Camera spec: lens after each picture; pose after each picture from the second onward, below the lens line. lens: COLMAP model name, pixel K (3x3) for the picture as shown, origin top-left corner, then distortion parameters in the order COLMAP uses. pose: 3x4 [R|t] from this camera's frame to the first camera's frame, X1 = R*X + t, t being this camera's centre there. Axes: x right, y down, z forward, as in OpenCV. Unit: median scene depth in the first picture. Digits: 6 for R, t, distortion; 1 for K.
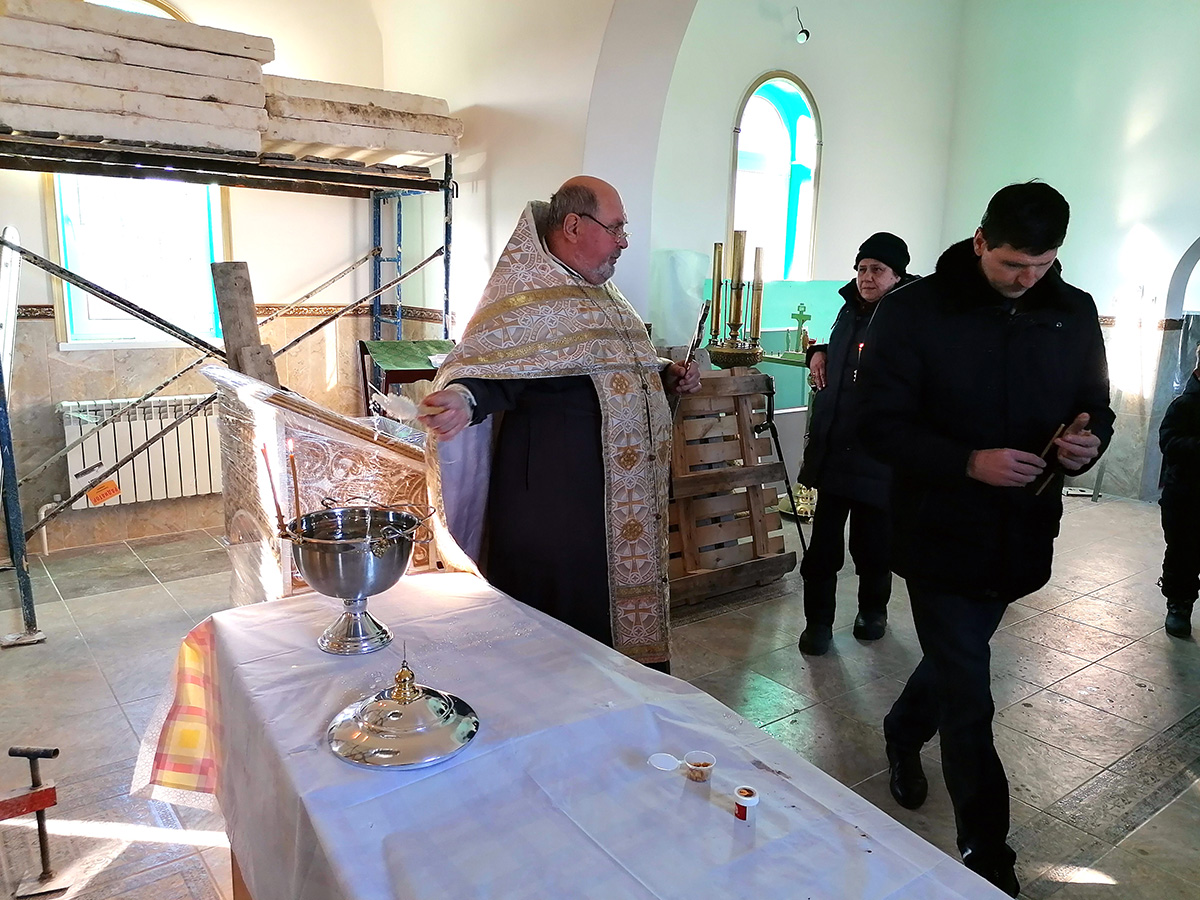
lens RADIAL K [[906.4, 0, 569.4], [0, 906.4, 476.5], [0, 0, 1]] dist [0.077444, -0.102116]
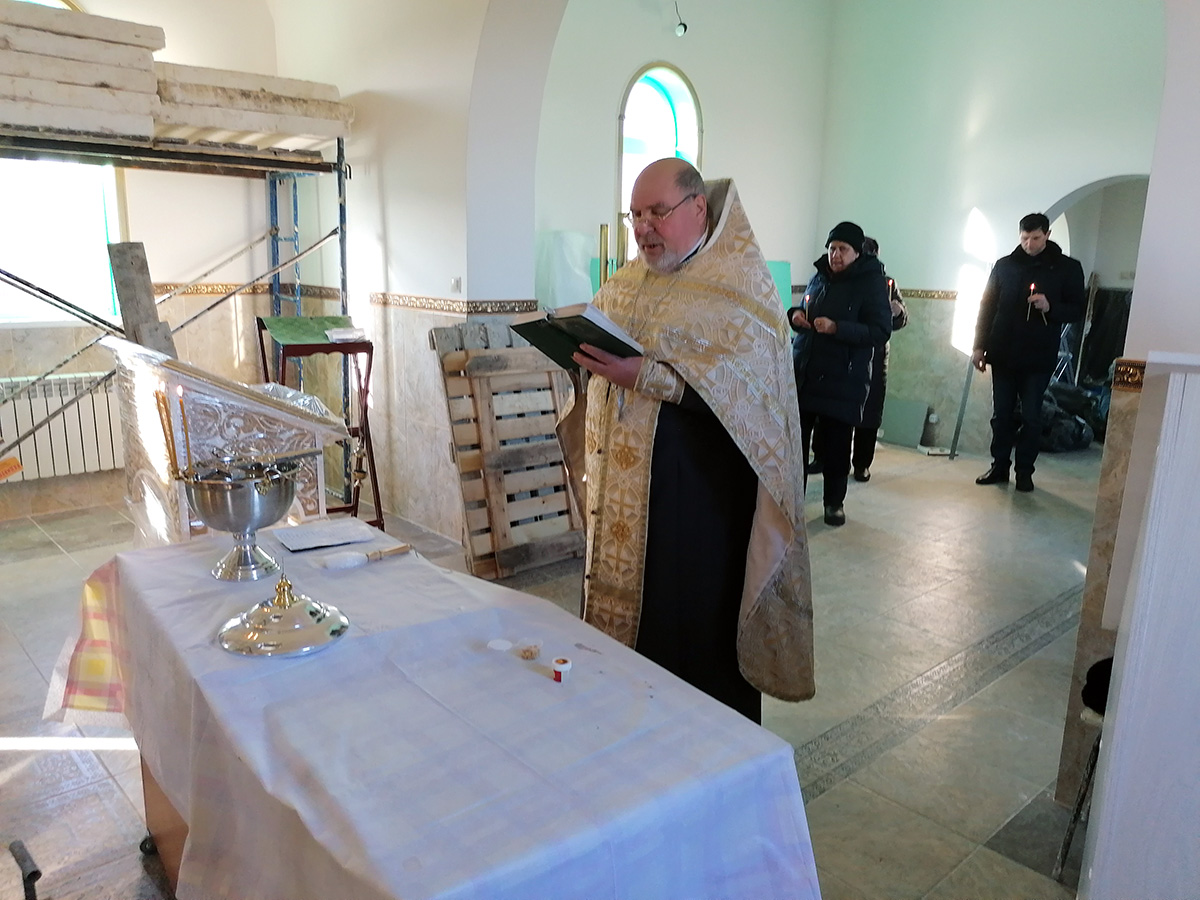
lens RADIAL K [[942.7, 0, 597.5], [0, 942.7, 481.5], [0, 0, 1]] dist [0.074160, -0.110606]
pose [[0.995384, -0.026065, 0.092368, 0.051582], [0.024651, 0.999561, 0.016426, 0.030834], [-0.092755, -0.014073, 0.995589, -0.122184]]
